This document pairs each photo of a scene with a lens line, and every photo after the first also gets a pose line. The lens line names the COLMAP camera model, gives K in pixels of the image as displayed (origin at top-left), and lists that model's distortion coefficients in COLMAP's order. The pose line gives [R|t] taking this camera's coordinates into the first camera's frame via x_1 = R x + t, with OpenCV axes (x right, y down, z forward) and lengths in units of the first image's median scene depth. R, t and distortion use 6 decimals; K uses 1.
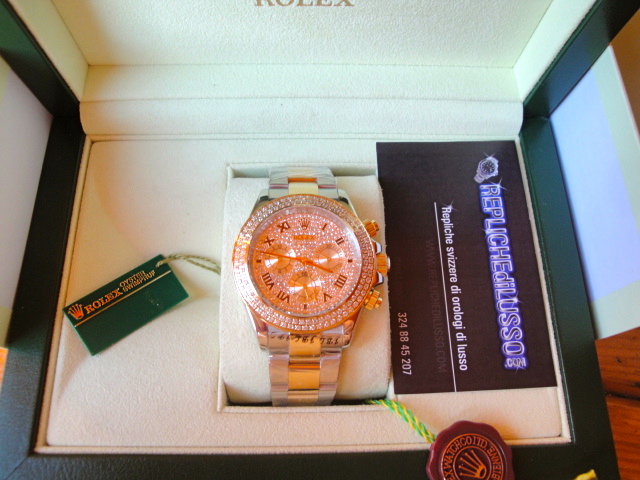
lens RADIAL K [[529.1, 0, 310.0], [0, 529.1, 226.7], [0, 0, 1]] dist [-0.179069, 0.165997]
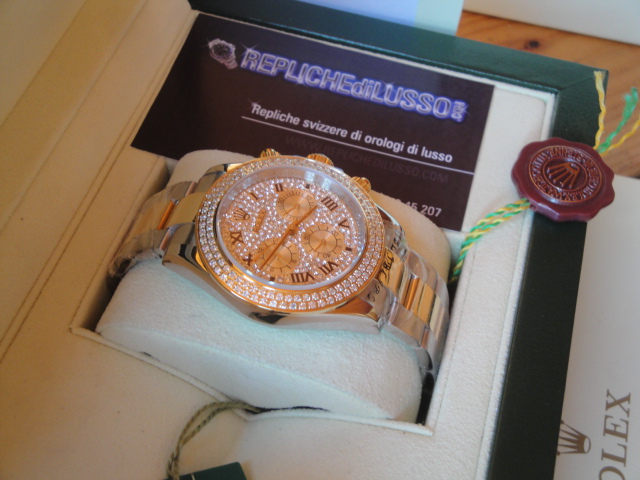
lens RADIAL K [[836.8, 0, 308.7], [0, 836.8, 228.6], [0, 0, 1]] dist [0.045919, 0.004248]
pose [[0.304567, -0.788861, 0.533795, -0.555707], [0.871430, 0.457014, 0.178179, -0.110938], [-0.384510, 0.410898, 0.826629, 0.001469]]
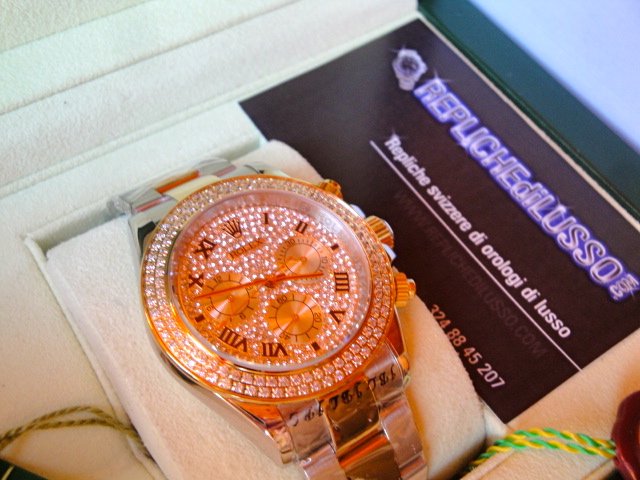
lens RADIAL K [[836.8, 0, 308.7], [0, 836.8, 228.6], [0, 0, 1]] dist [0.045919, 0.004248]
pose [[0.828729, -0.428354, 0.360167, -0.239038], [0.486265, 0.869715, -0.084506, 0.097330], [-0.277044, 0.245169, 0.929052, 0.125841]]
